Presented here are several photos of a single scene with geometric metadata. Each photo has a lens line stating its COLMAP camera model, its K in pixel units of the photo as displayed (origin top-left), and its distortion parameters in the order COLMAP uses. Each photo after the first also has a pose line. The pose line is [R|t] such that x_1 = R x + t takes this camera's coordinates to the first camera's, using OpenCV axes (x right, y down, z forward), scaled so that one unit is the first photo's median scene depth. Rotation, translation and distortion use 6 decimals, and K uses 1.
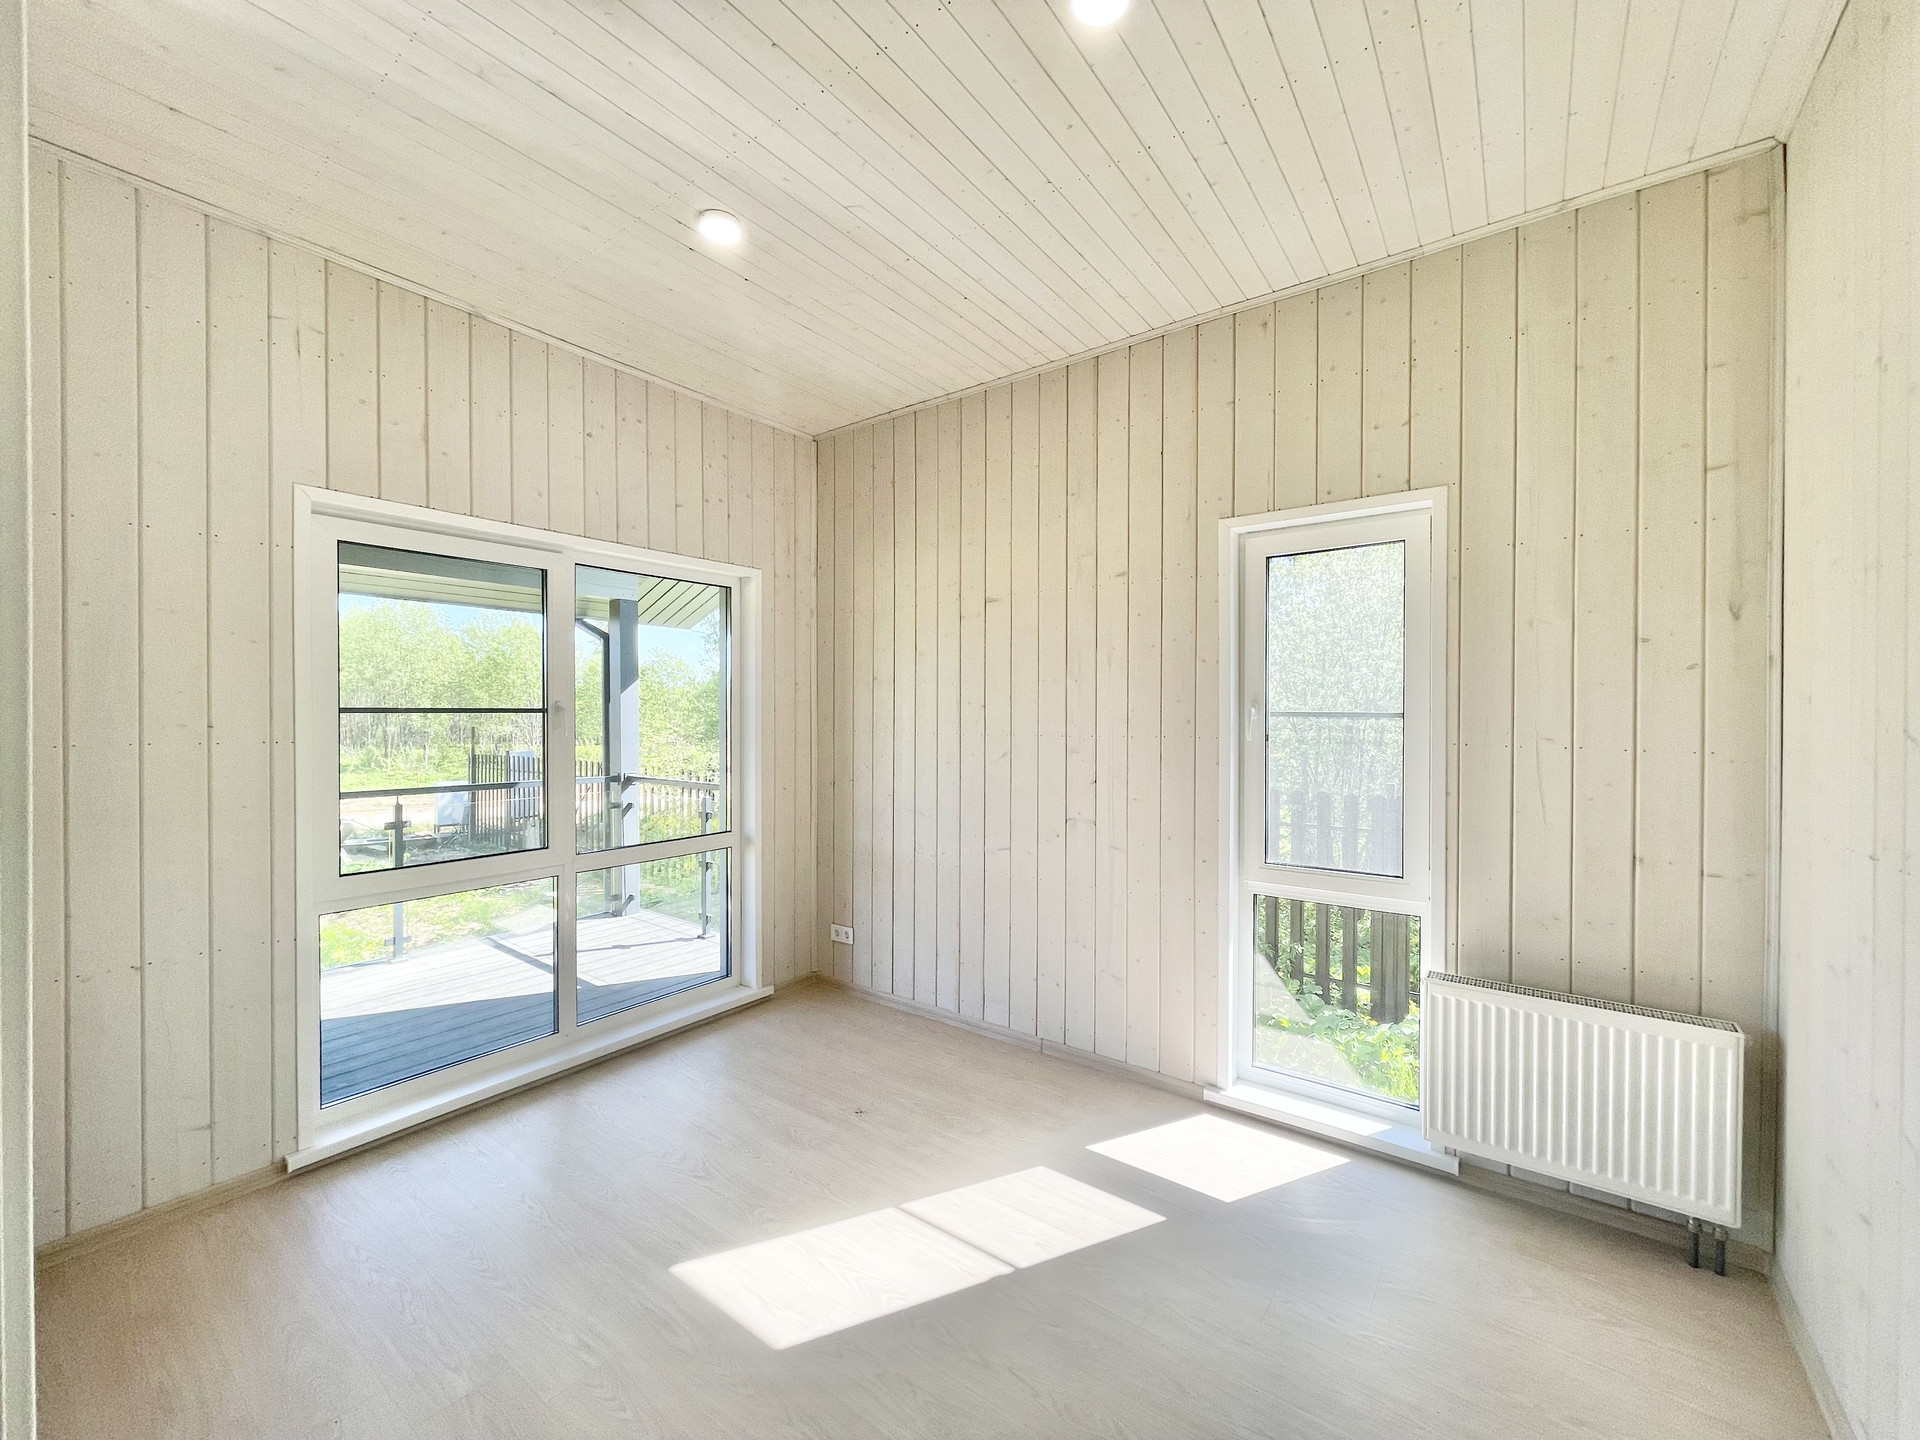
lens RADIAL K [[776.1, 0, 967.6], [0, 776.1, 721.1], [0, 0, 1]] dist [-0.000456, -0.000037]
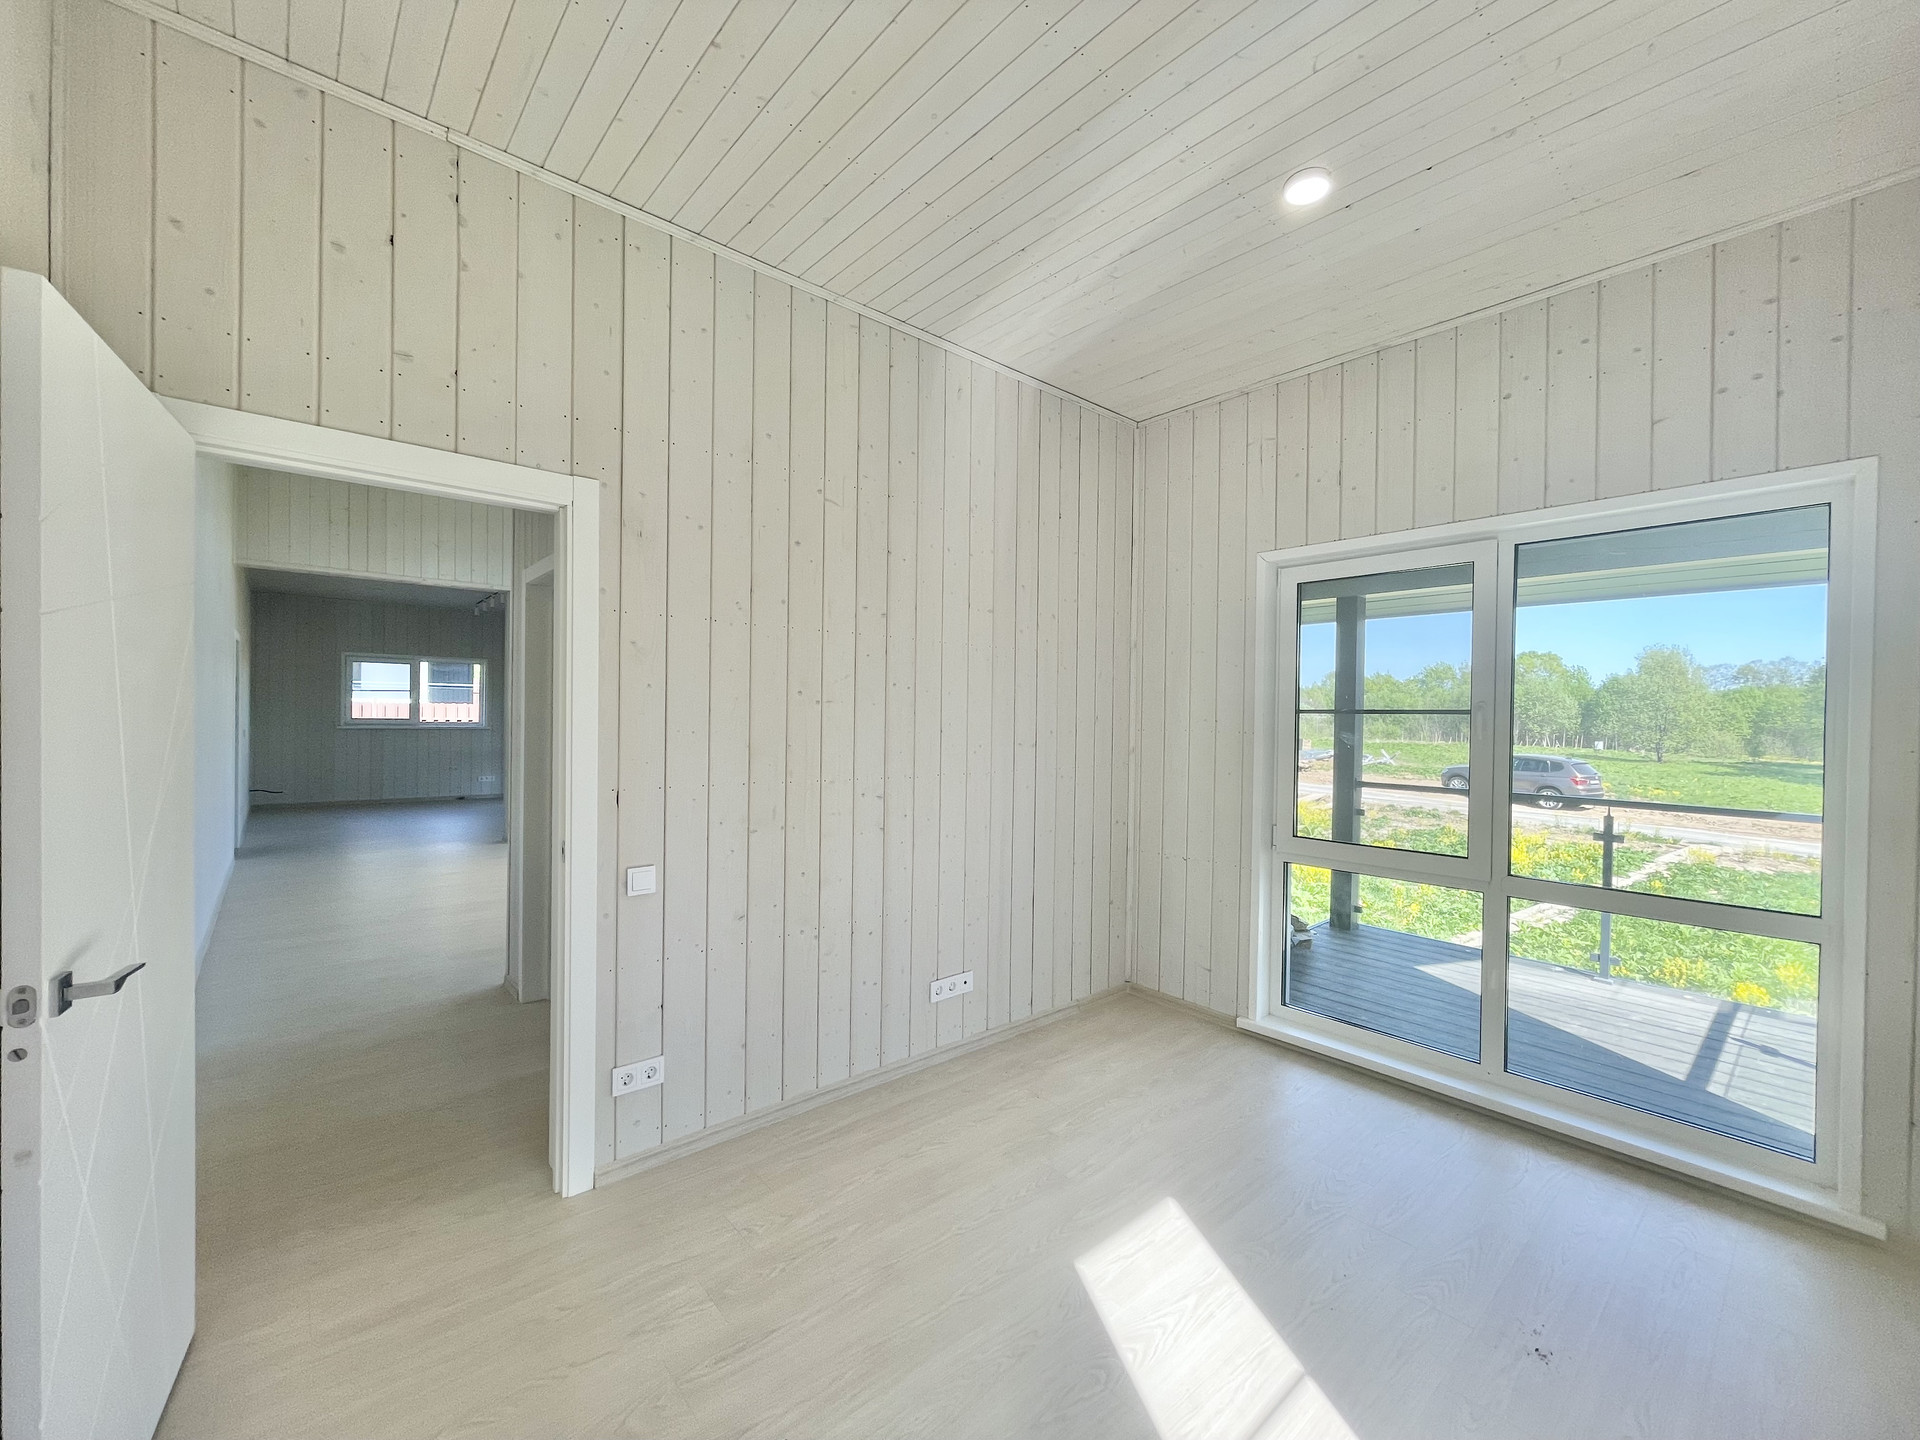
lens RADIAL K [[776.1, 0, 967.6], [0, 776.1, 721.1], [0, 0, 1]] dist [-0.000456, -0.000037]
pose [[-0.209964, -0.000936, -0.977709, 0.402514], [-0.023109, 0.999725, 0.004006, 0.006151], [0.977436, 0.023435, -0.209928, 0.483614]]
